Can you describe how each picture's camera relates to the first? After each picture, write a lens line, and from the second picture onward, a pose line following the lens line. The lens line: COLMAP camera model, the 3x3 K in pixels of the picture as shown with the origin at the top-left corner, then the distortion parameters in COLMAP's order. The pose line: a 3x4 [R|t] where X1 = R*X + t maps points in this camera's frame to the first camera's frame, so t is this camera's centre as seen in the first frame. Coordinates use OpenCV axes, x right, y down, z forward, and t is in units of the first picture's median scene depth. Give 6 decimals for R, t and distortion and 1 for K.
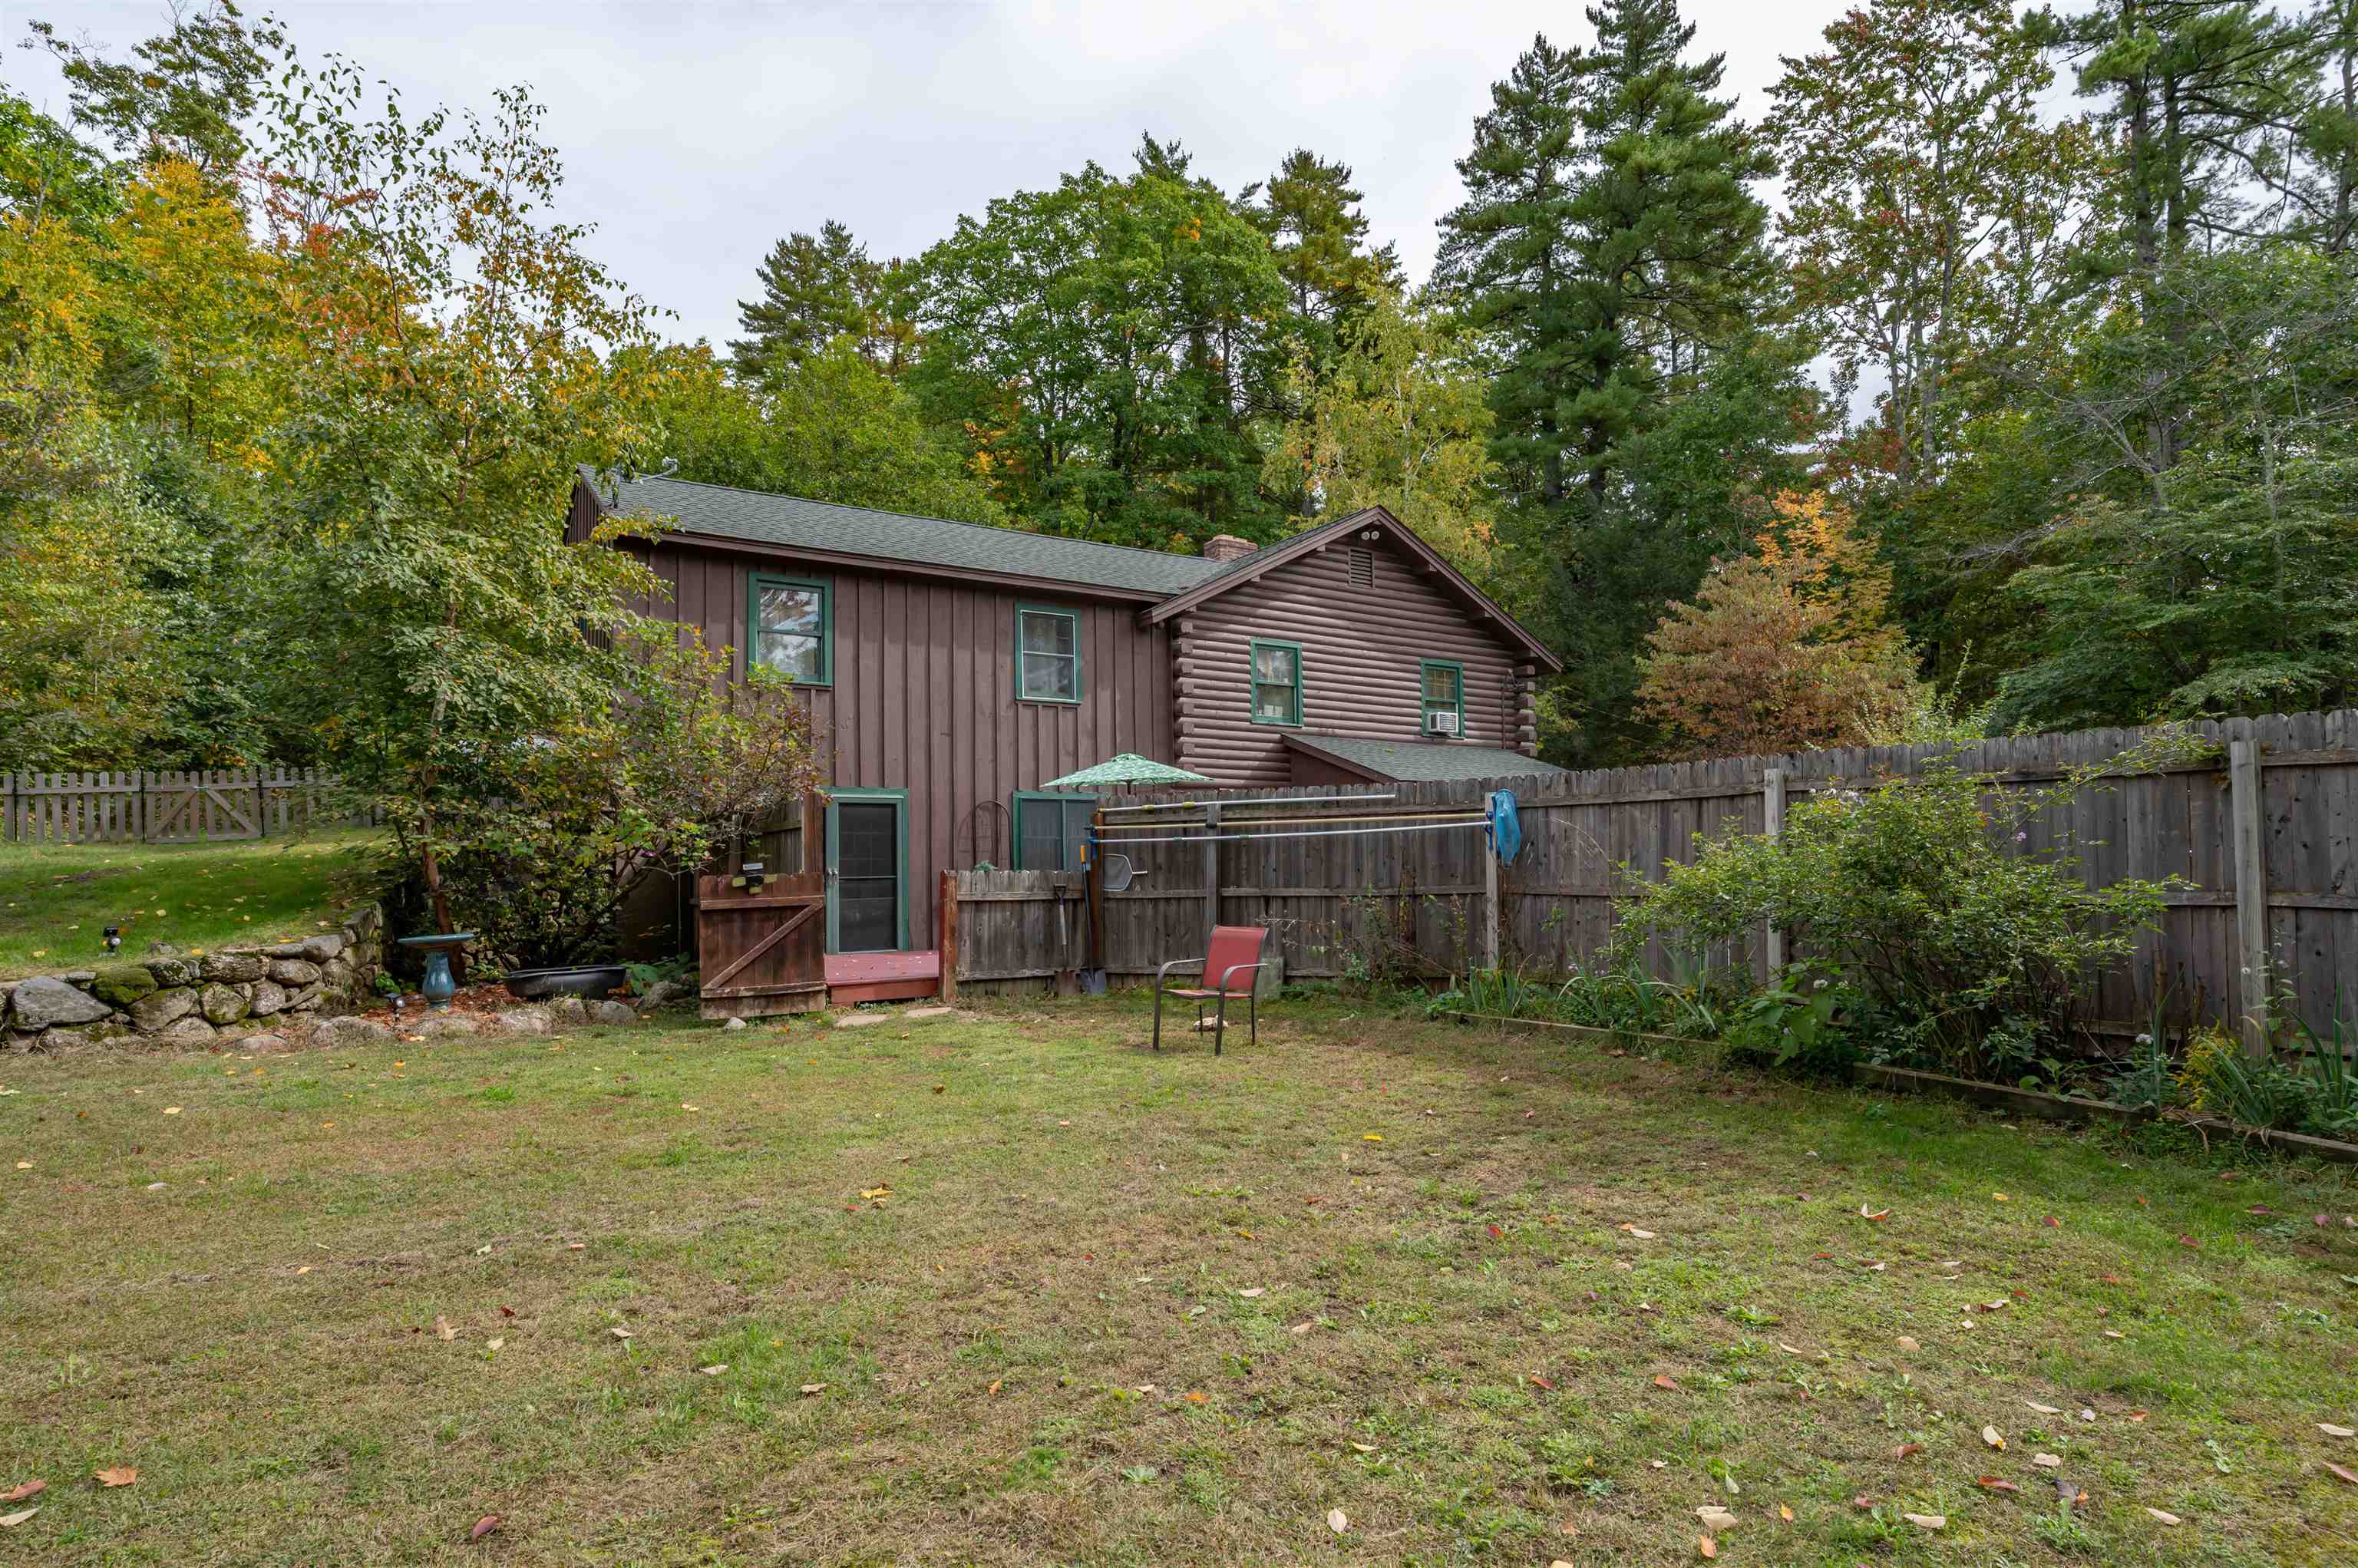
lens RADIAL K [[1299.0, 0, 1180.0], [0, 1299.0, 791.0], [0, 0, 1]] dist [-0.003336, -0.000162]
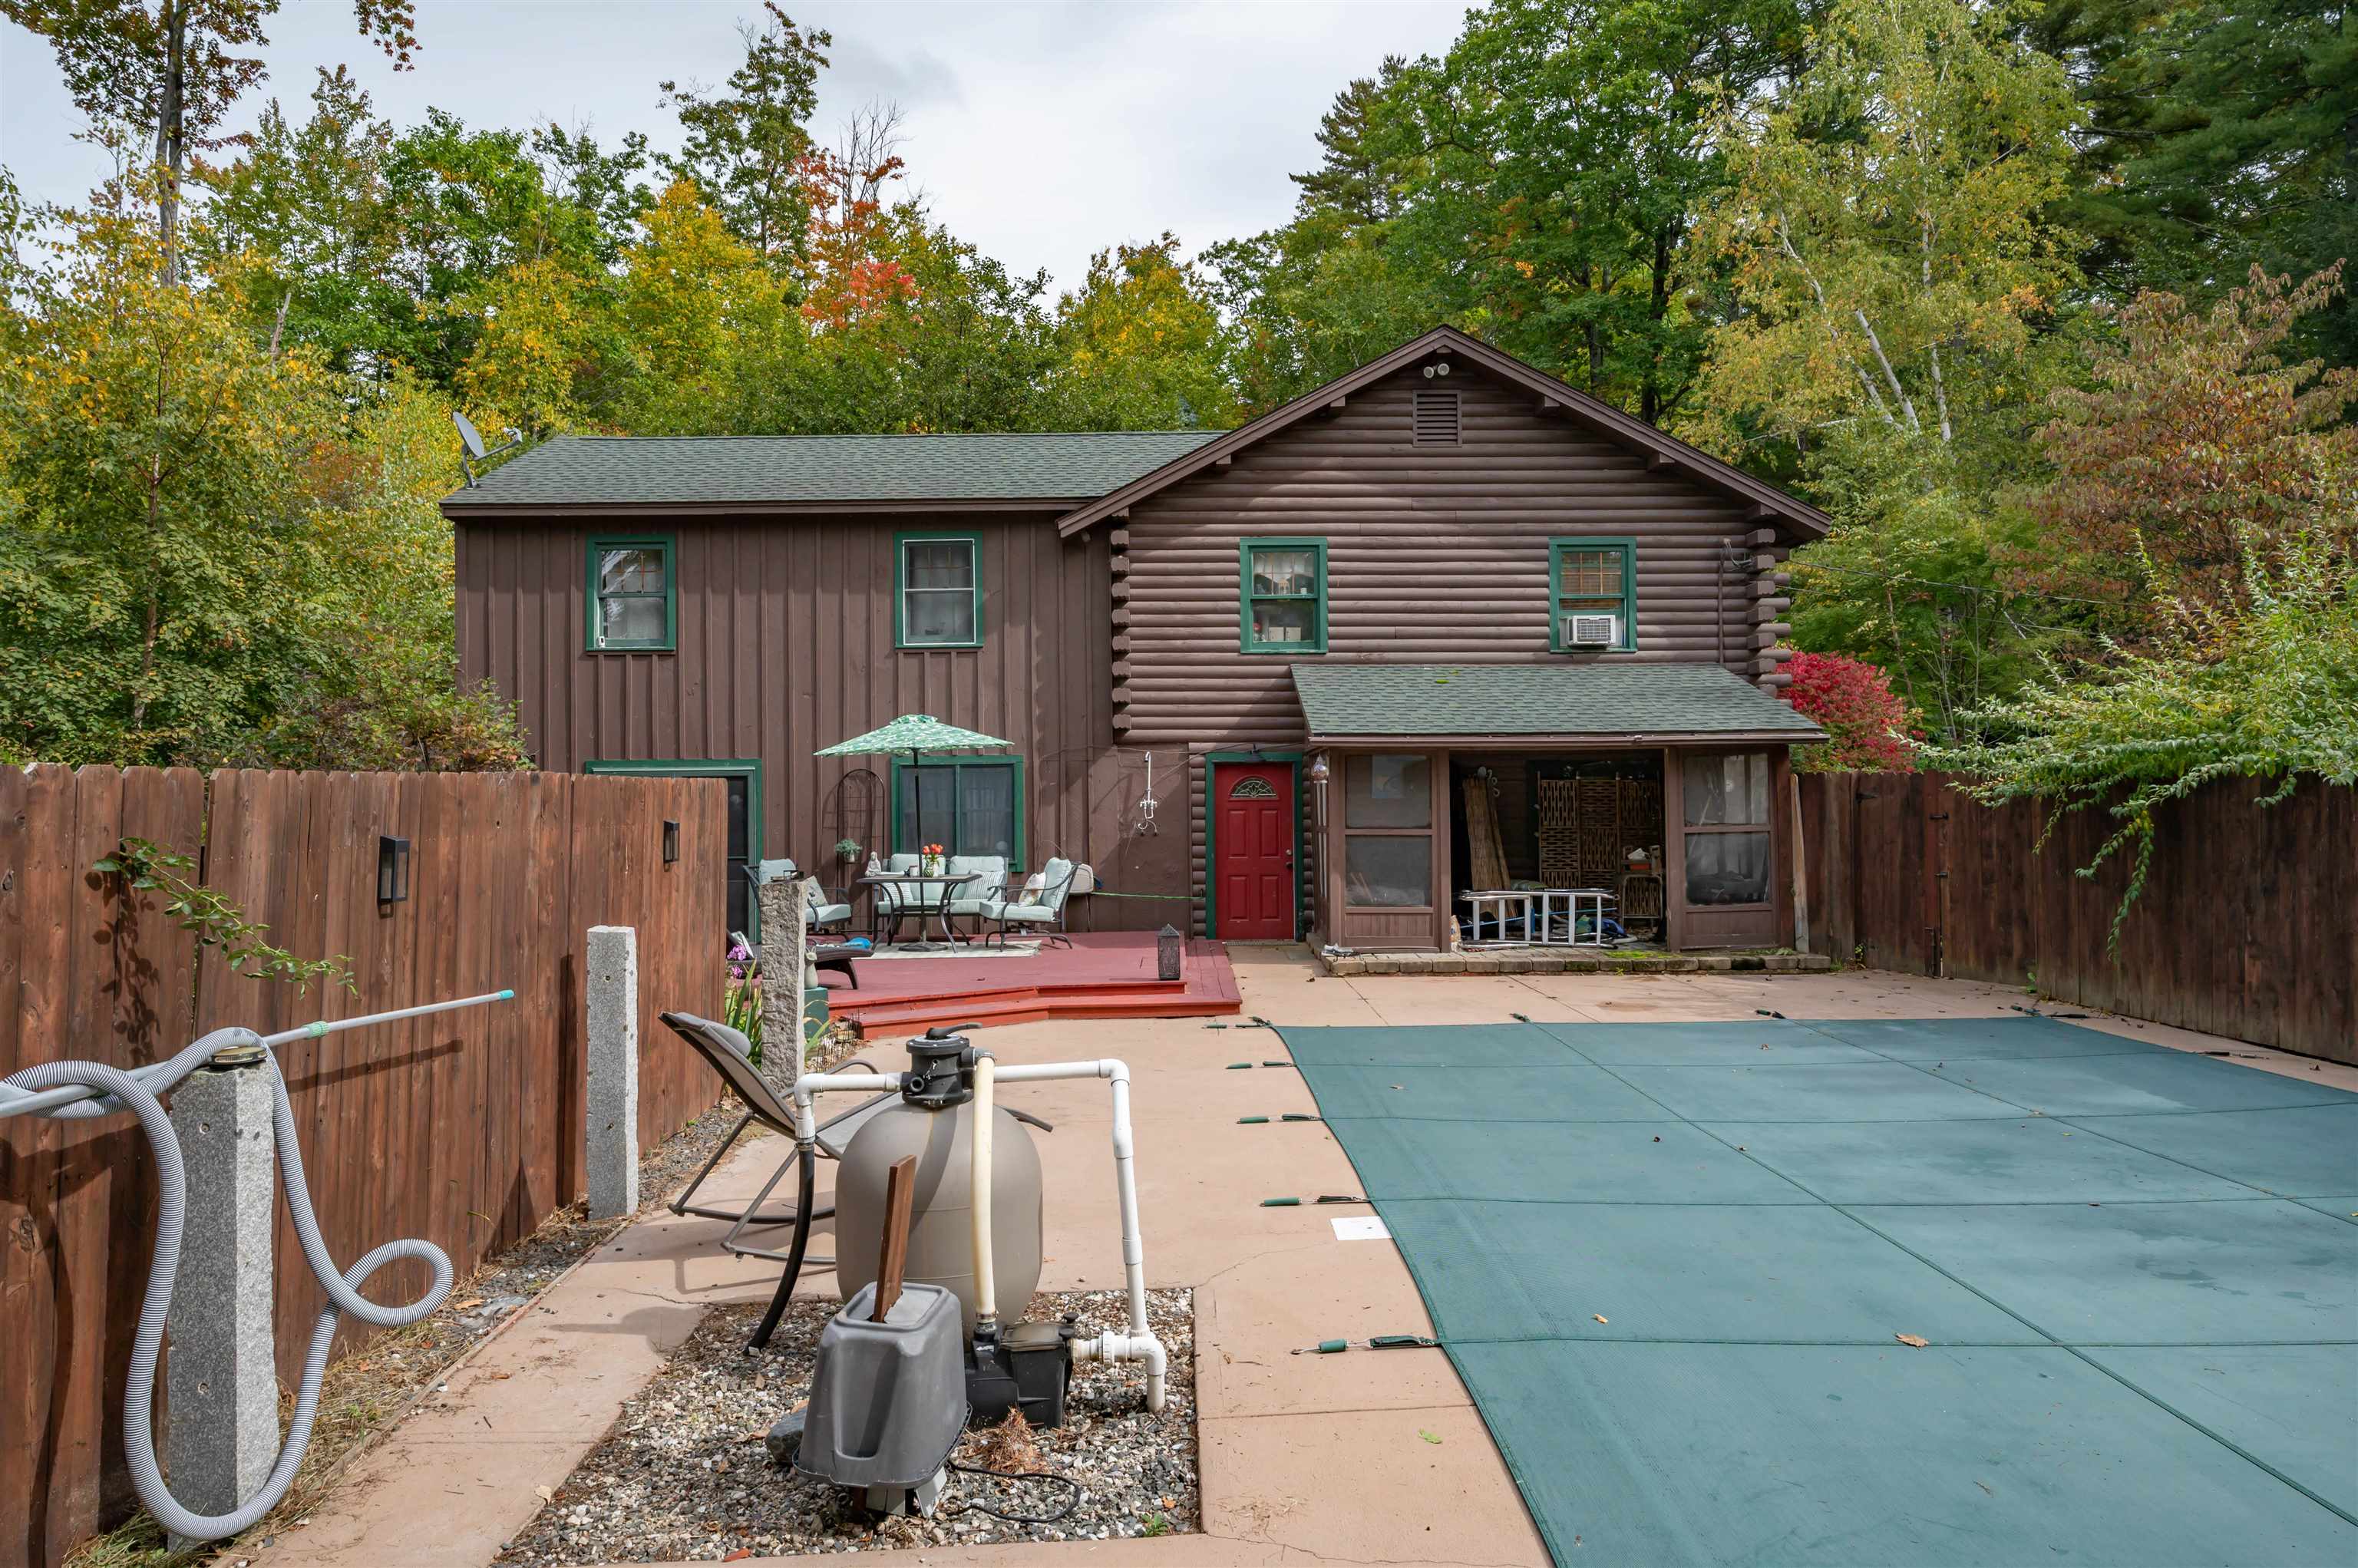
lens RADIAL K [[1422.5, 0, 1178.9], [0, 1422.5, 785.0], [0, 0, 1]] dist [-0.000319, -0.000560]
pose [[0.831138, 0.002388, -0.556061, 0.473154], [0.035829, 0.997683, 0.057838, -0.024616], [0.554910, -0.067995, 0.829127, 0.284227]]
